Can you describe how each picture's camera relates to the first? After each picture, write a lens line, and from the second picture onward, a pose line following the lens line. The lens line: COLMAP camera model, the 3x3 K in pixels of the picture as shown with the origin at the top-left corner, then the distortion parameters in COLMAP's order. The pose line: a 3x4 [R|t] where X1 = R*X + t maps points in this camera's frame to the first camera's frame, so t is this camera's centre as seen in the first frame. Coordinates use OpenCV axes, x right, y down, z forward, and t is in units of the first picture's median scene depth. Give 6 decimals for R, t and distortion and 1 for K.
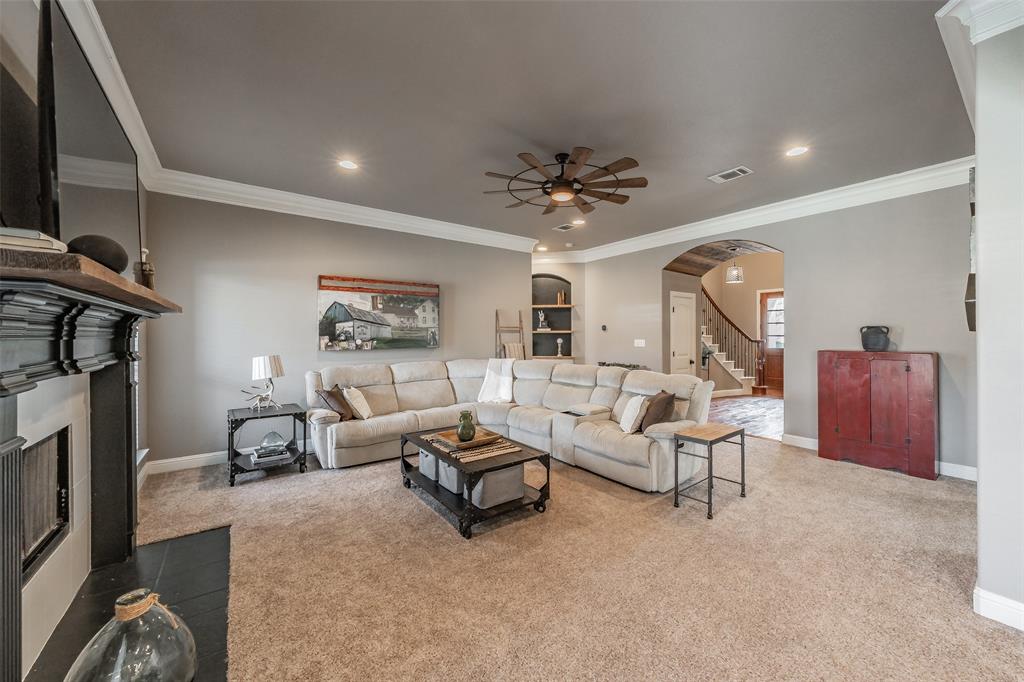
lens RADIAL K [[379.8, 0, 514.9], [0, 379.8, 339.6], [0, 0, 1]] dist [-0.000161, 0.000069]
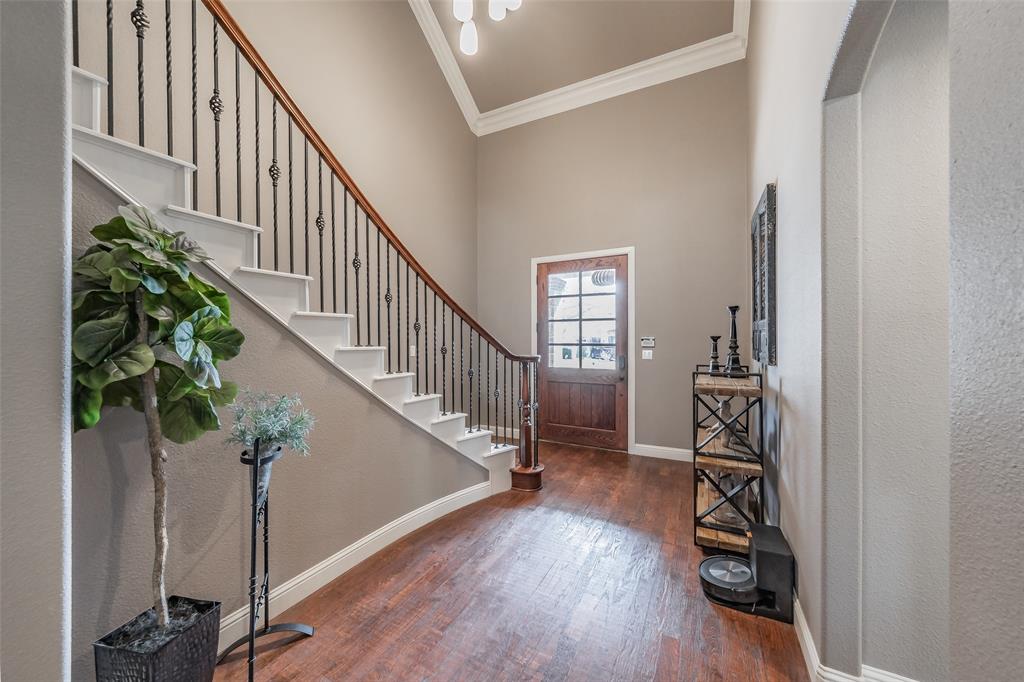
lens RADIAL K [[379.8, 0, 509.3], [0, 379.8, 344.0], [0, 0, 1]] dist [-0.000161, 0.000069]
pose [[0.898786, 0.000004, 0.438388, 0.382238], [0.001513, 0.999994, -0.003112, -0.008784], [-0.438385, 0.003460, 0.898780, 0.546623]]
